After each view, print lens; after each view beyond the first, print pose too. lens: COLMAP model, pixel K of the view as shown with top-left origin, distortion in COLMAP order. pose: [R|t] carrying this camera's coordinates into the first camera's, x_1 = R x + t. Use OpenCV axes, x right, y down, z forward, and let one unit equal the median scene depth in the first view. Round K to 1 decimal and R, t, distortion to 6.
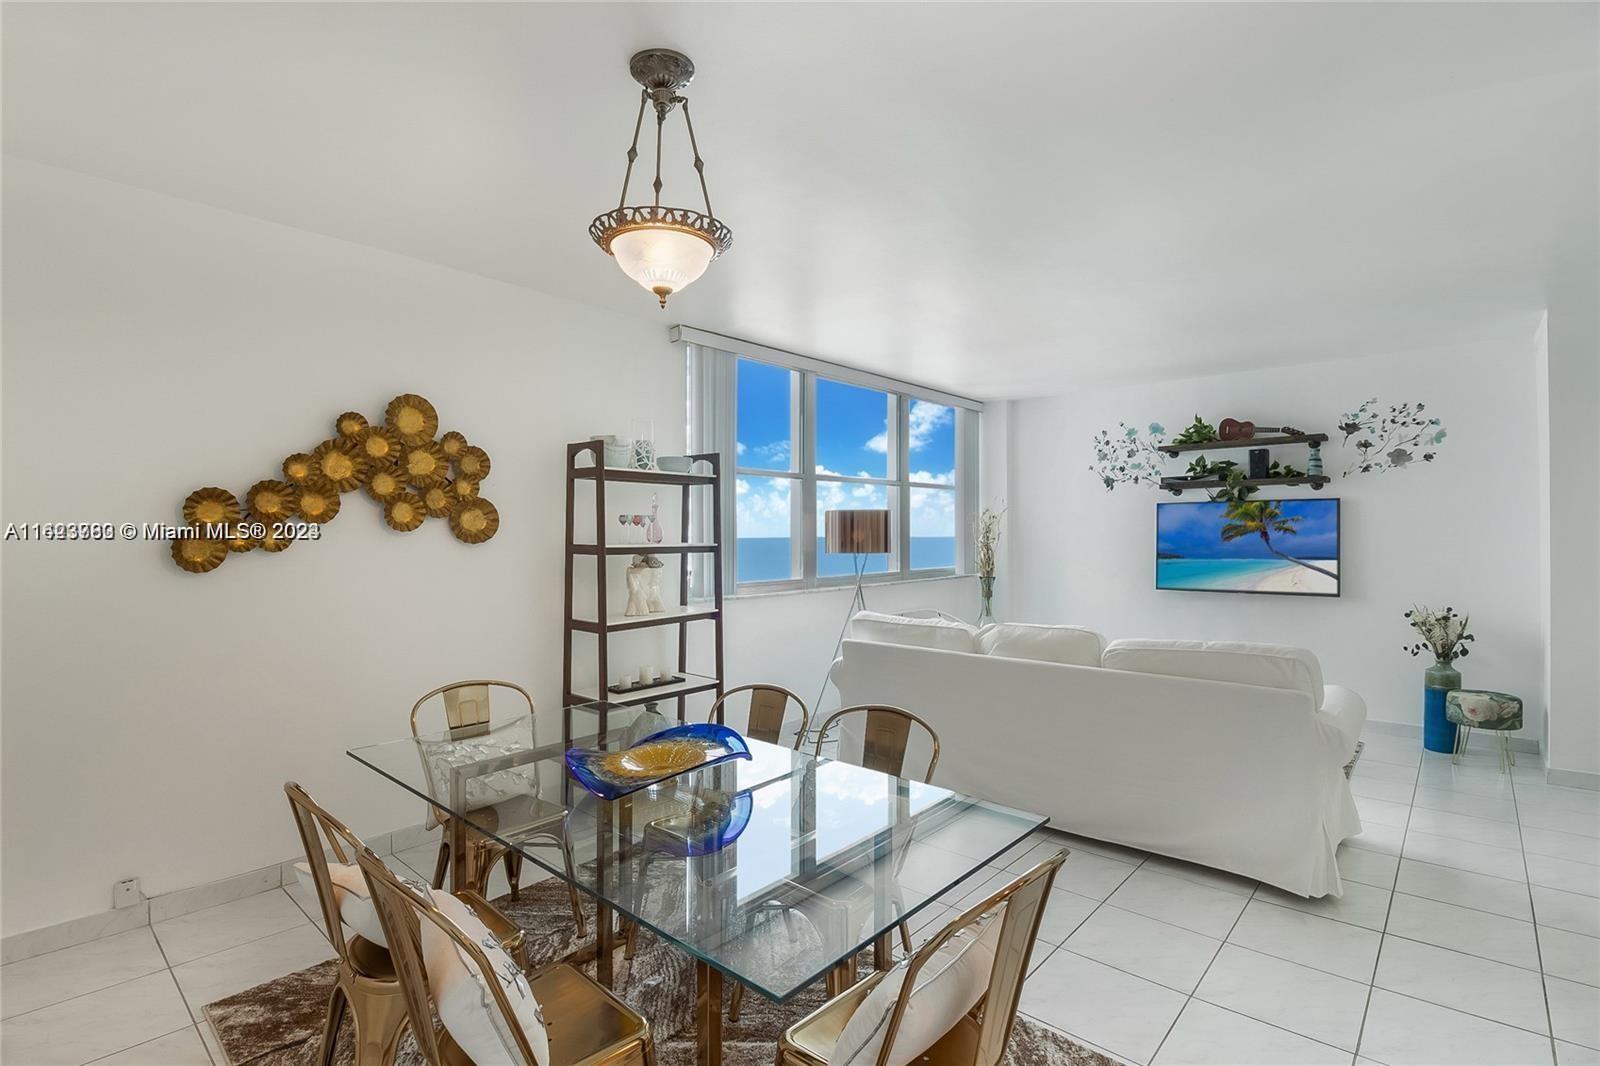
lens RADIAL K [[747.6, 0, 800.0], [0, 747.6, 533.0], [0, 0, 1]] dist [-0.000763, -0.000440]
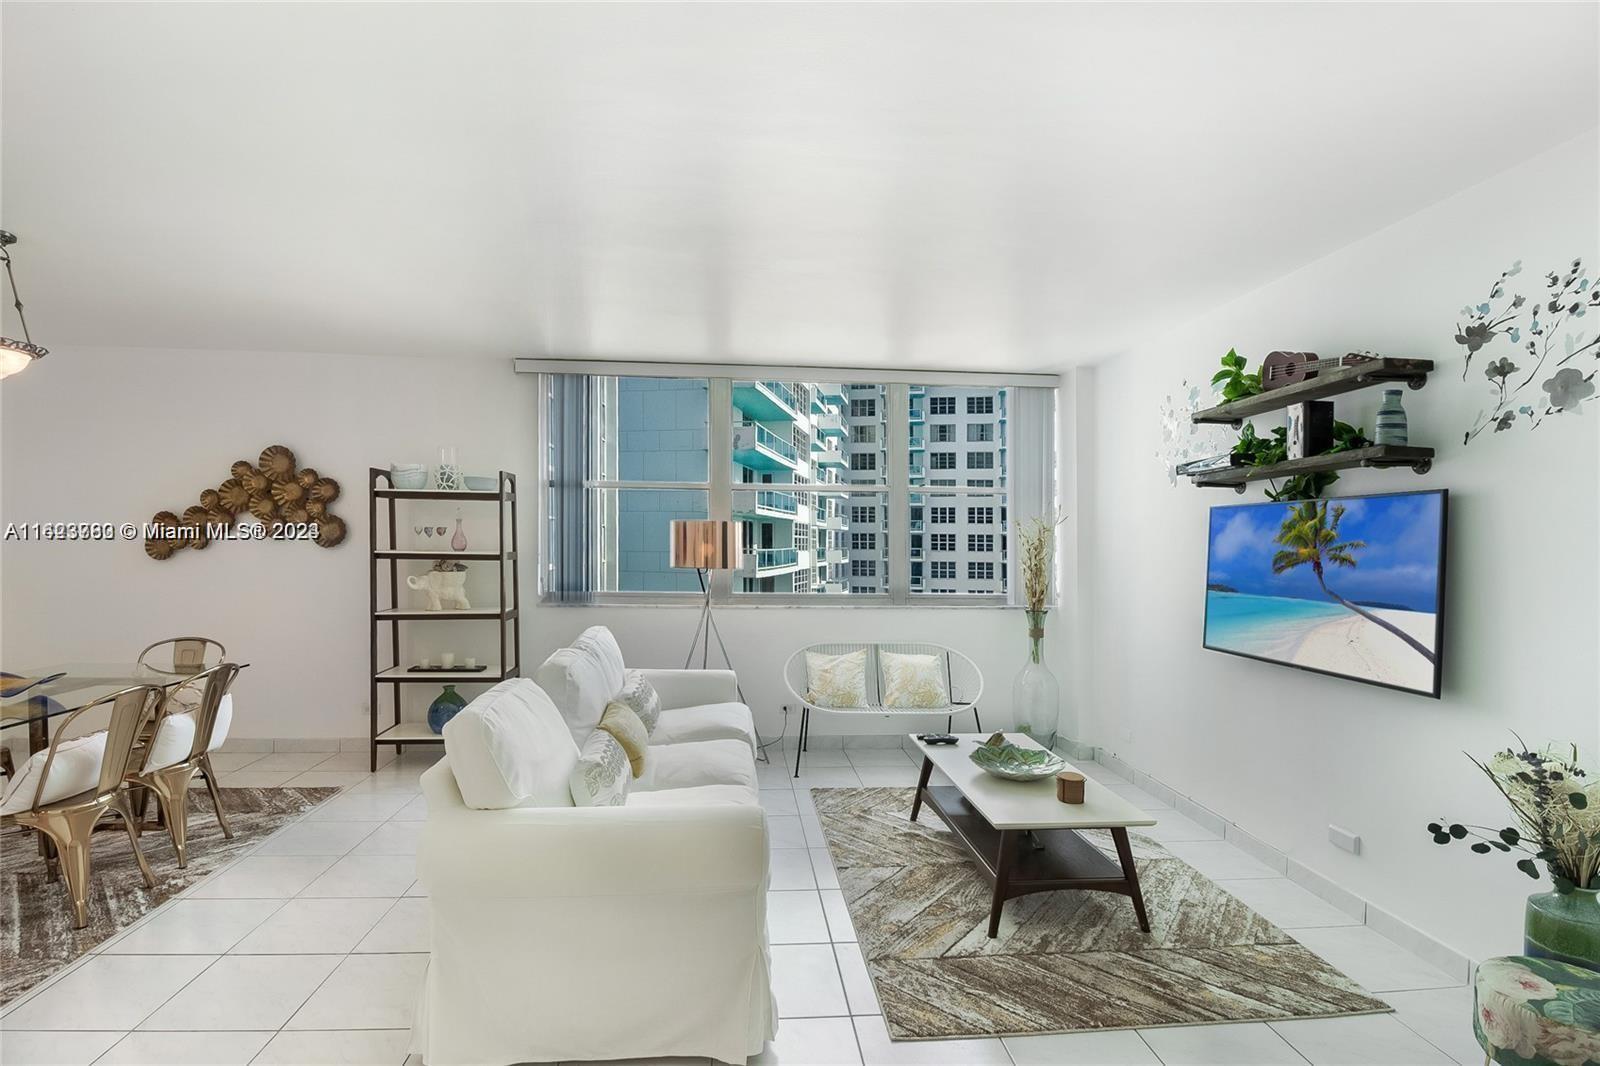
lens RADIAL K [[747.6, 0, 800.0], [0, 747.6, 533.0], [0, 0, 1]] dist [-0.000763, -0.000440]
pose [[0.727666, 0.004818, -0.685915, 0.775317], [-0.014968, 0.999849, -0.008856, -0.009525], [0.685769, 0.016711, 0.727628, 0.394057]]
